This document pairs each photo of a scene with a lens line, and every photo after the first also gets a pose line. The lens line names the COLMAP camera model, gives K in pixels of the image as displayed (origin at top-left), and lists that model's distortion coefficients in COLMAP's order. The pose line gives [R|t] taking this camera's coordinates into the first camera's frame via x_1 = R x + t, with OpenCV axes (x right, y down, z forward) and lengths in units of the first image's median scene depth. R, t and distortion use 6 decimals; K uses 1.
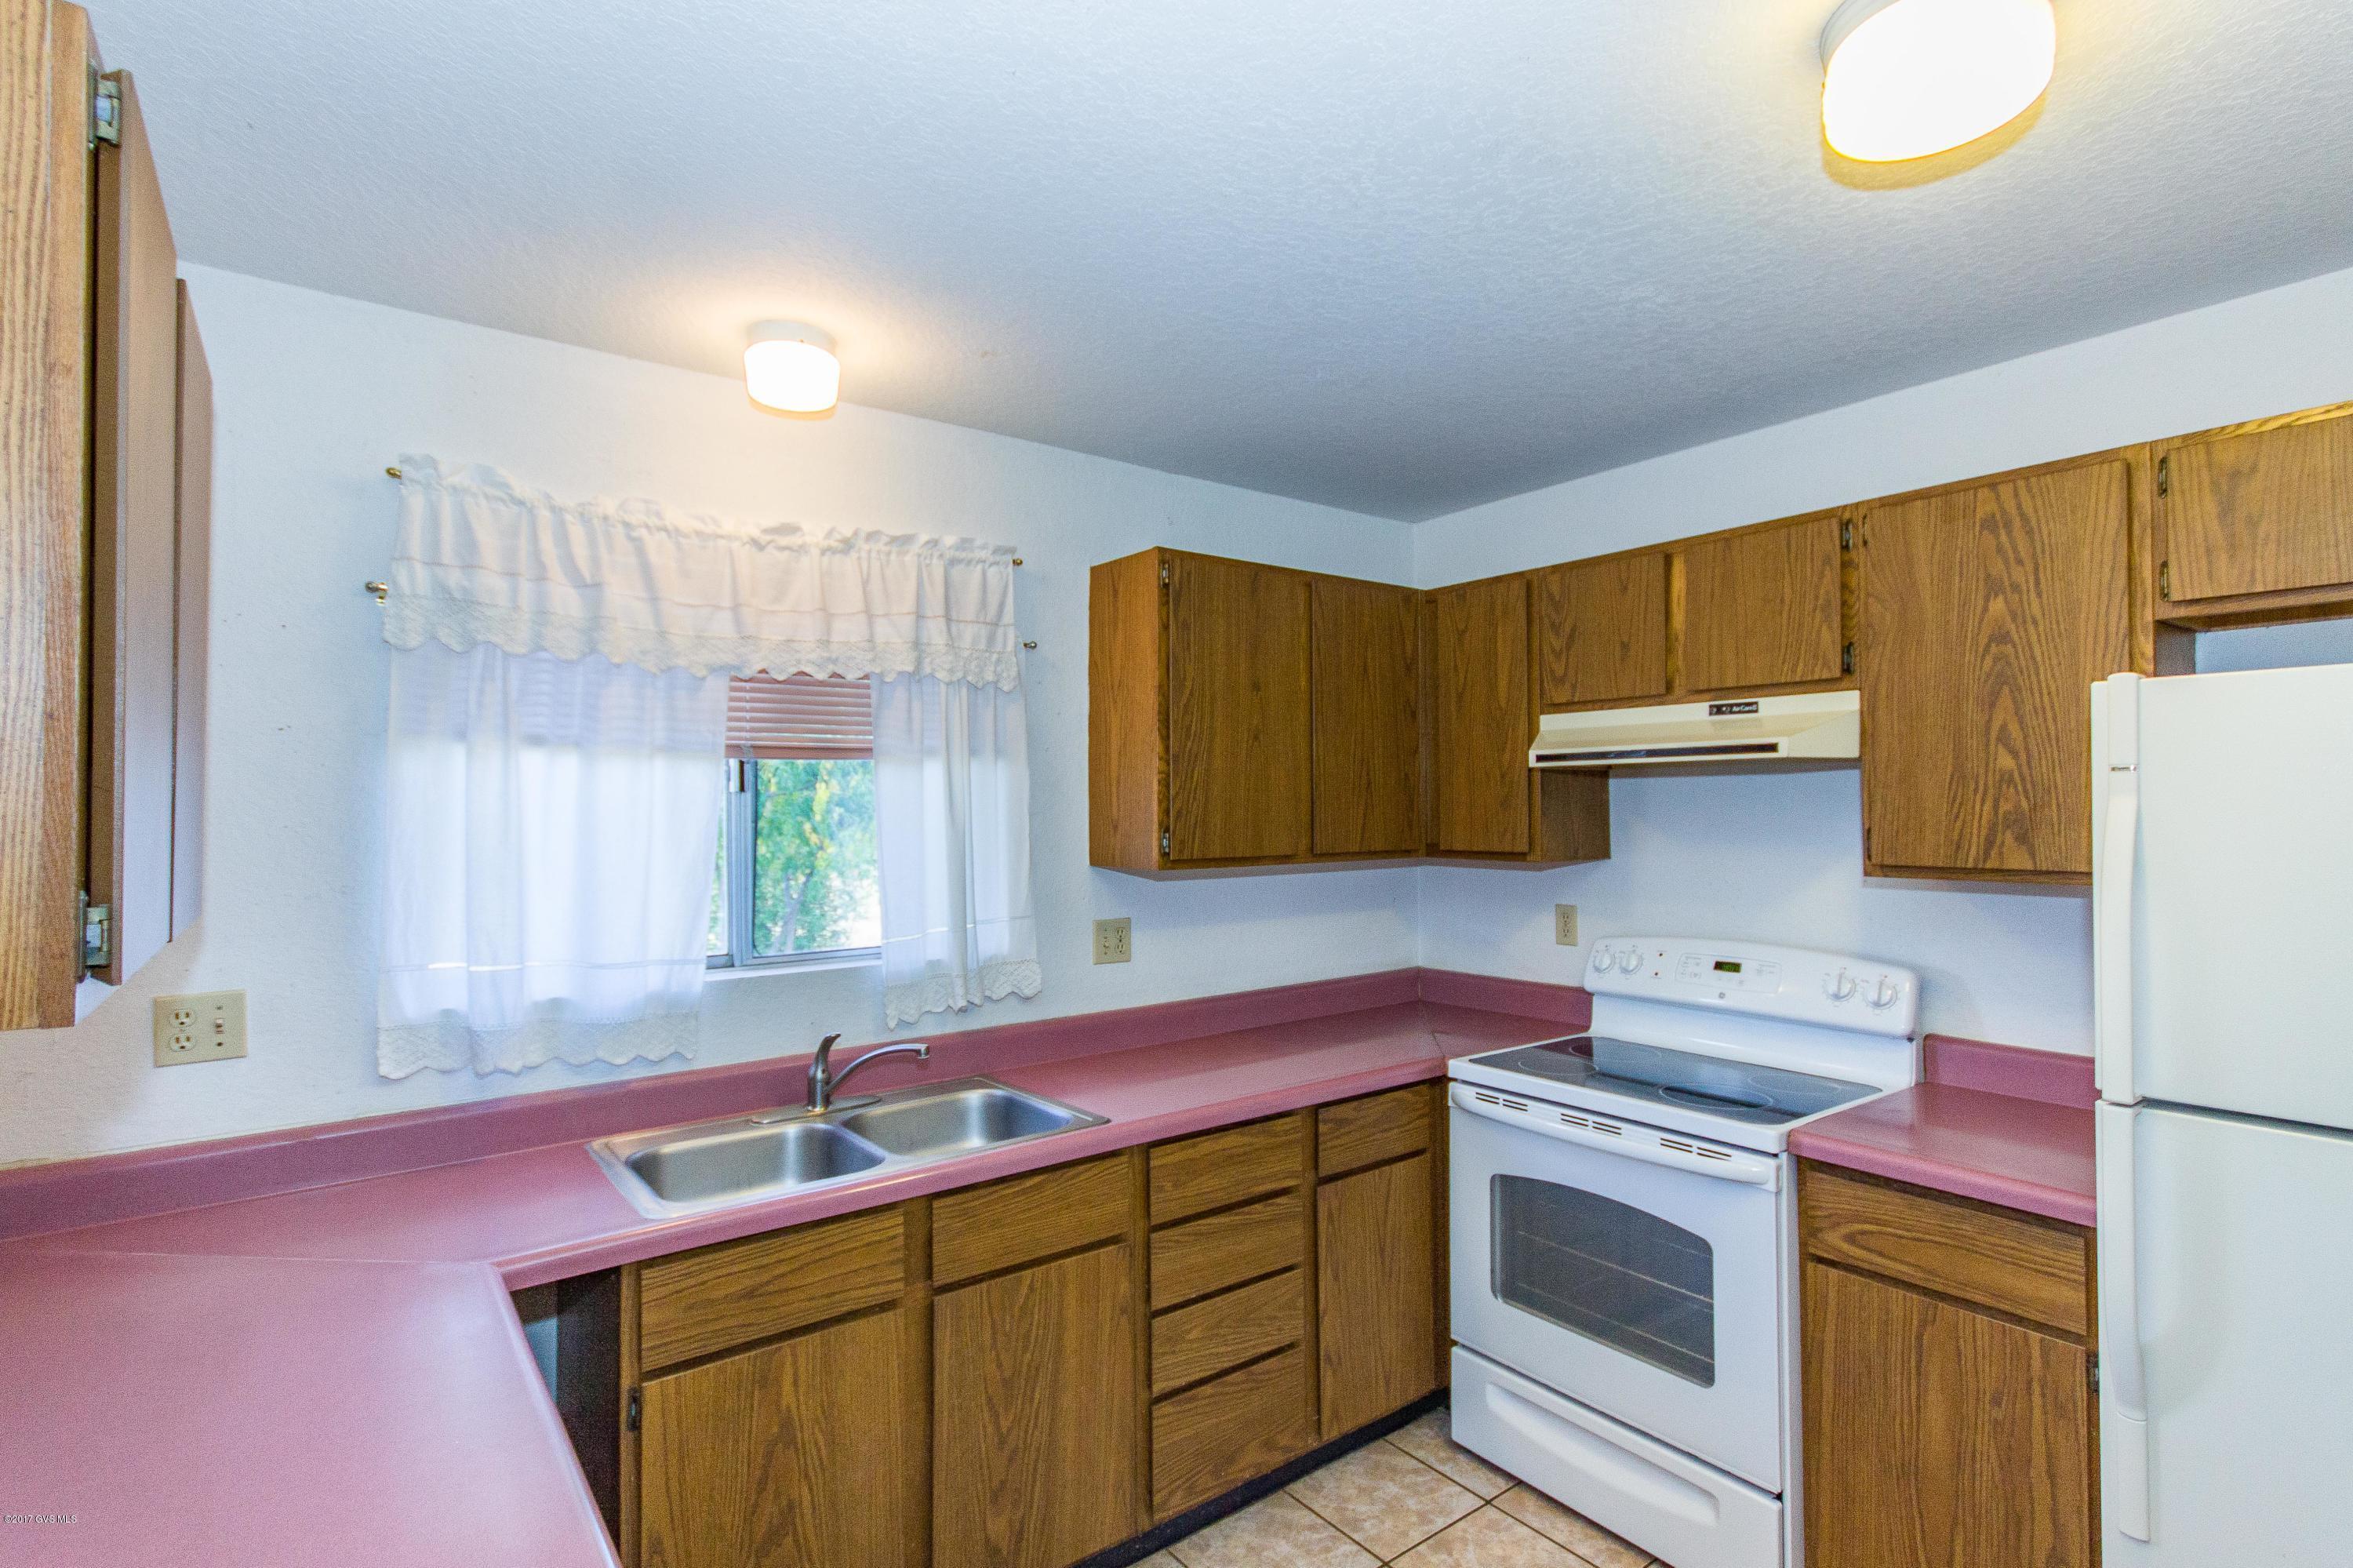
lens RADIAL K [[1118.4, 0, 1180.7], [0, 1118.4, 800.1], [0, 0, 1]] dist [0.015105, -0.001674]
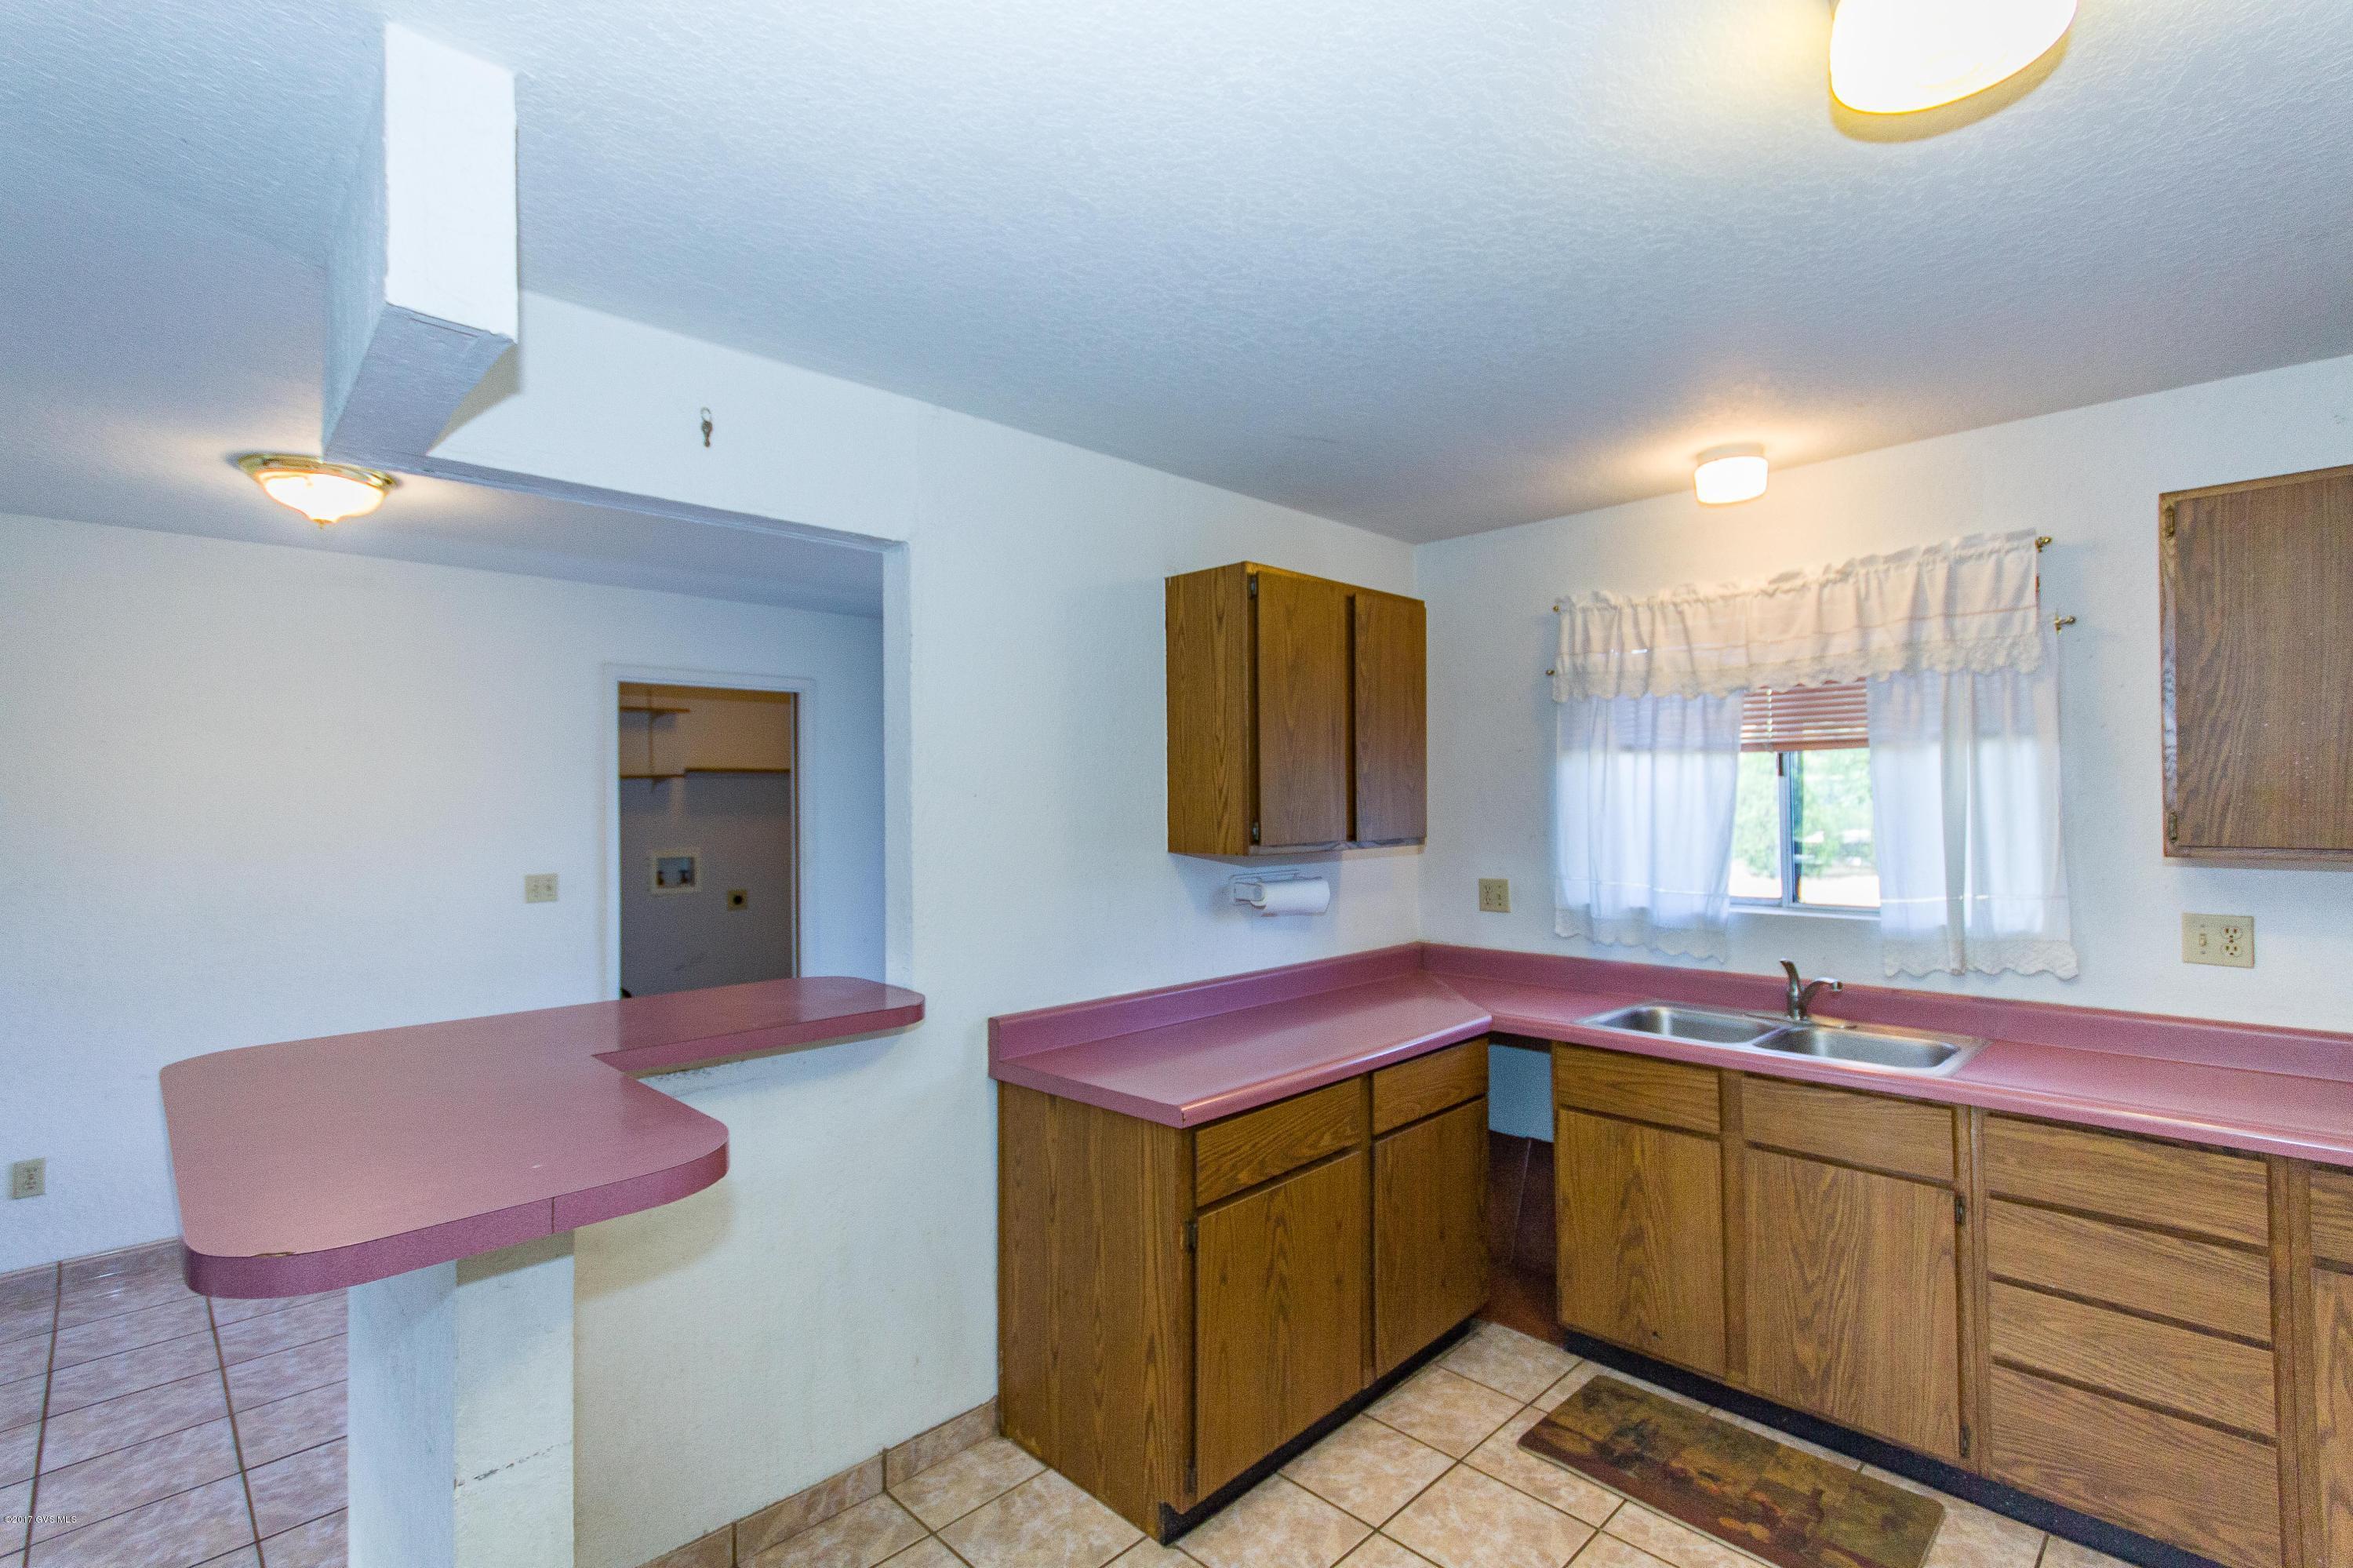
lens RADIAL K [[1118.4, 0, 1181.8], [0, 1118.4, 778.6], [0, 0, 1]] dist [0.015105, -0.001674]
pose [[0.137203, -0.008890, -0.990503, 0.859322], [0.017481, 0.999826, -0.006552, -0.008570], [0.990389, -0.016416, 0.137335, 0.112250]]
